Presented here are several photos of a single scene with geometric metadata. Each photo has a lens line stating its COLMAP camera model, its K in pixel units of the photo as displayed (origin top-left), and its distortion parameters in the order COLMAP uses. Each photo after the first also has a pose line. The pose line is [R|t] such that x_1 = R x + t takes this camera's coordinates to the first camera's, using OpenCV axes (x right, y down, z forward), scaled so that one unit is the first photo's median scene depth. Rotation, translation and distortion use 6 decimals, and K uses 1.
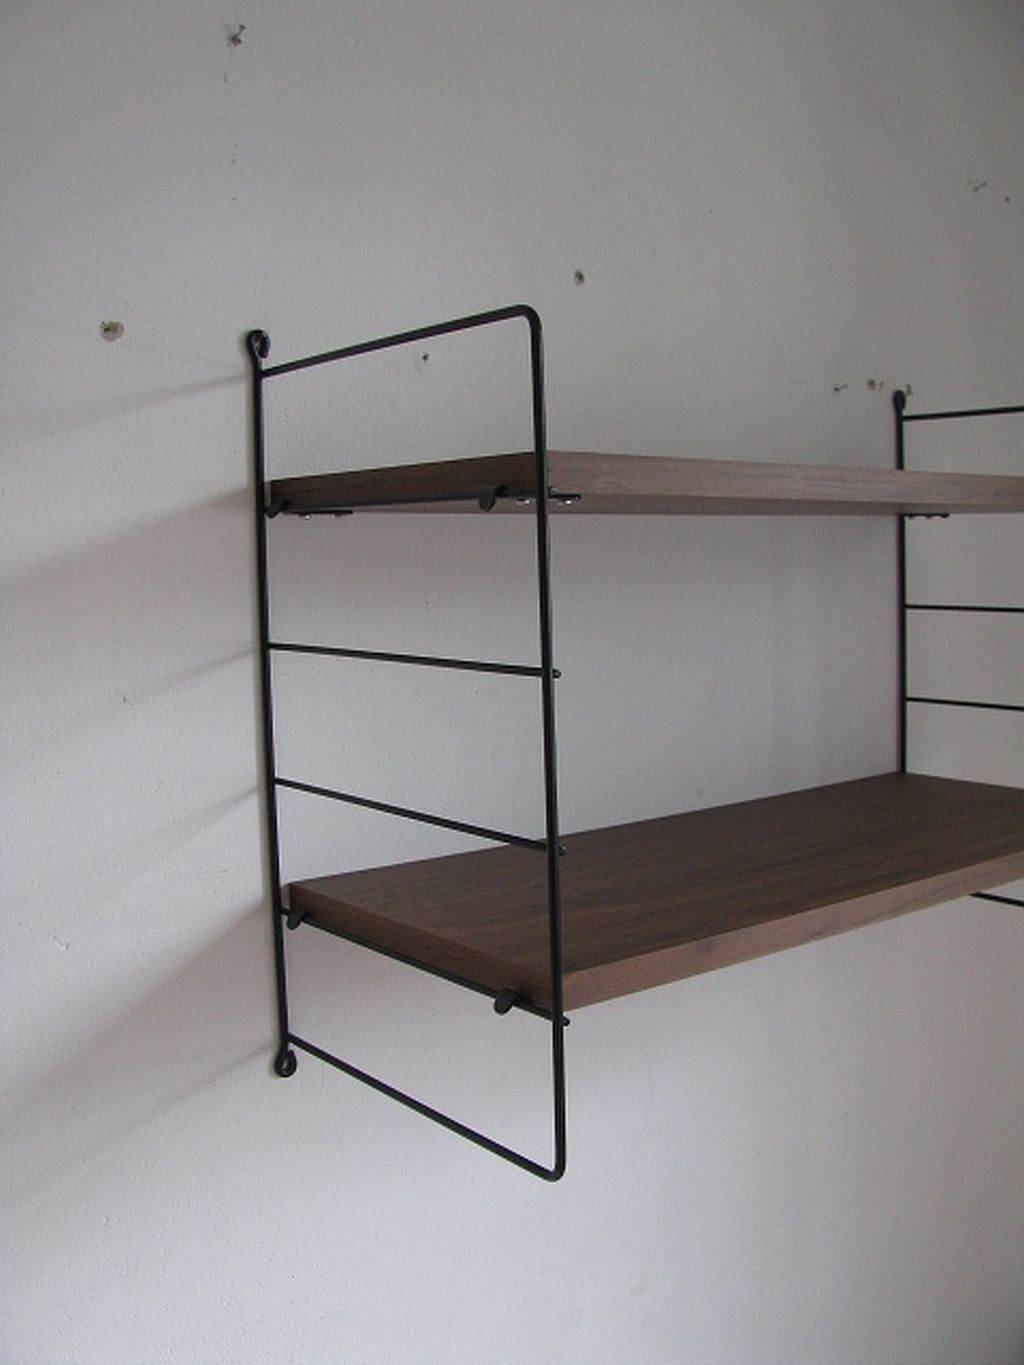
lens RADIAL K [[1428.8, 0, 512.3], [0, 1428.8, 682.5], [0, 0, 1]] dist [-0.138511, 0.000000]
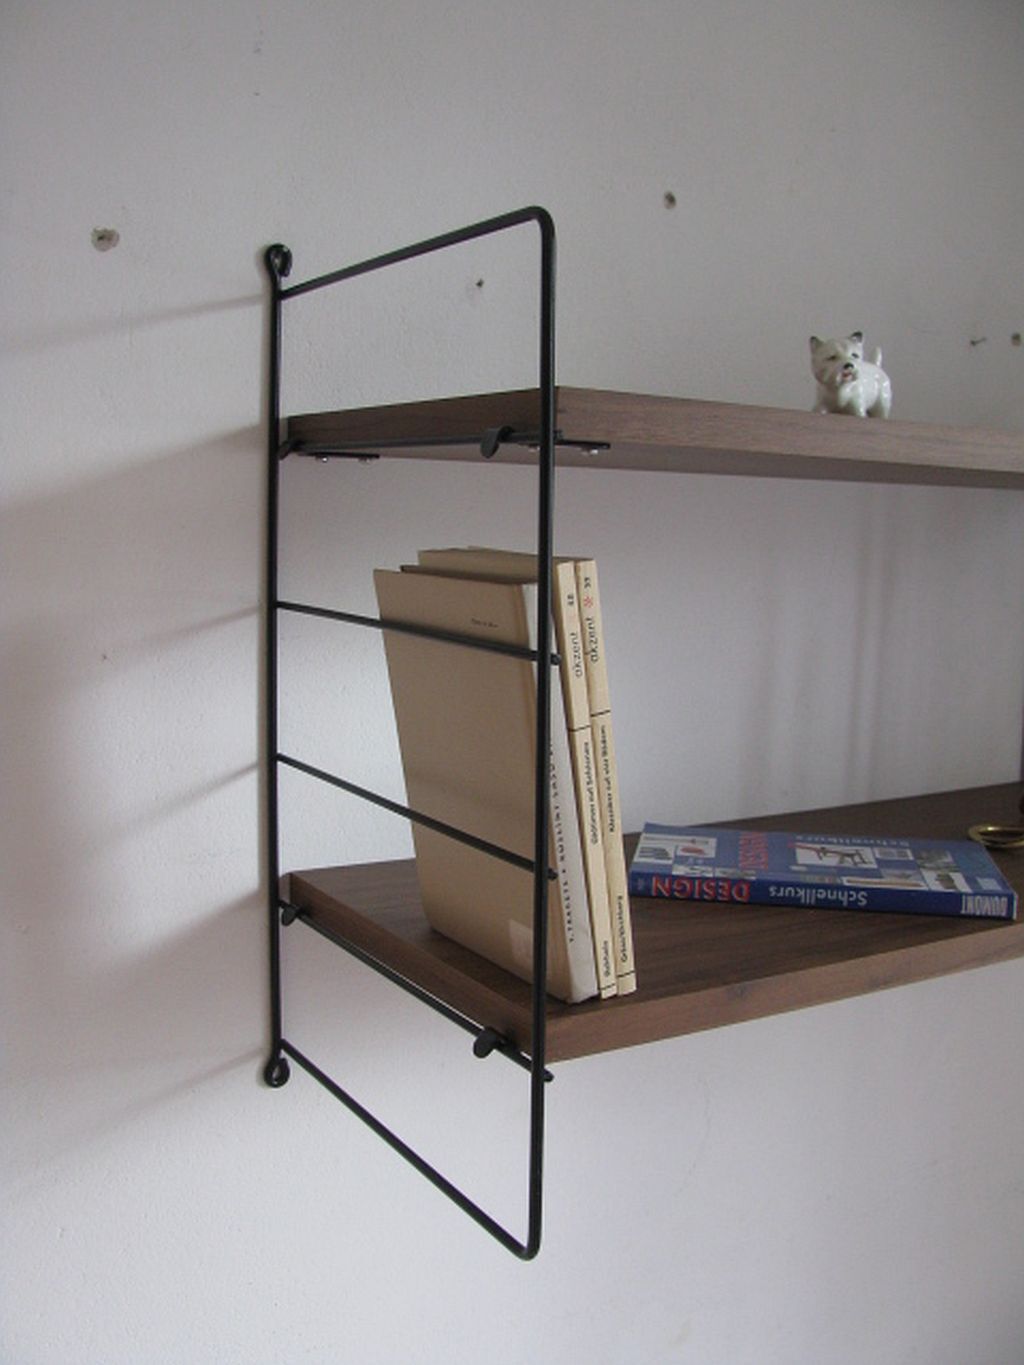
lens RADIAL K [[1428.8, 0, 515.6], [0, 1428.8, 680.8], [0, 0, 1]] dist [-0.138511, 0.000000]
pose [[0.992294, 0.057314, -0.109857, 0.076979], [-0.054162, 0.998036, 0.031464, -0.014630], [0.111444, -0.025272, 0.993449, 0.142083]]
